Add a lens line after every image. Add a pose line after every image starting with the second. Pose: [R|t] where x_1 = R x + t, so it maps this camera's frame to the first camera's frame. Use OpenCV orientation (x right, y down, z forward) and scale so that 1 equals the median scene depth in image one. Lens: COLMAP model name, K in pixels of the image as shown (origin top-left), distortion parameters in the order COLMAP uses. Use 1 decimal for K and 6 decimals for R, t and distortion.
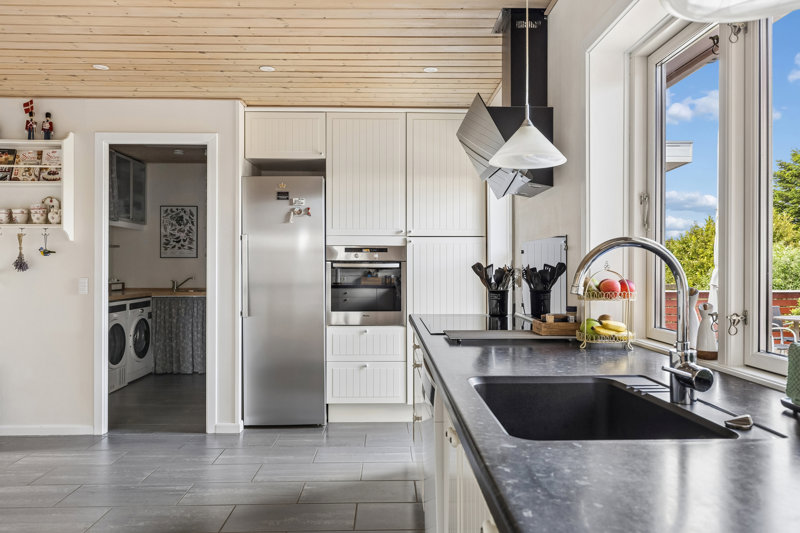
lens RADIAL K [[590.0, 0, 399.1], [0, 590.0, 265.9], [0, 0, 1]] dist [-0.010177, -0.001335]
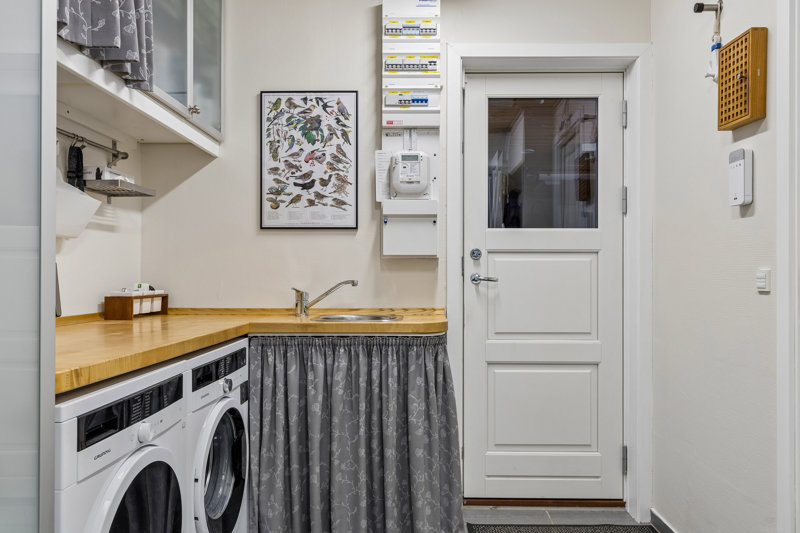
lens RADIAL K [[614.4, 0, 402.1], [0, 614.4, 269.1], [0, 0, 1]] dist [0.007162, 0.000522]
pose [[0.998660, -0.001303, -0.051738, -0.294249], [0.001513, 0.999991, 0.004018, 0.010811], [0.051732, -0.004091, 0.998653, 0.609397]]
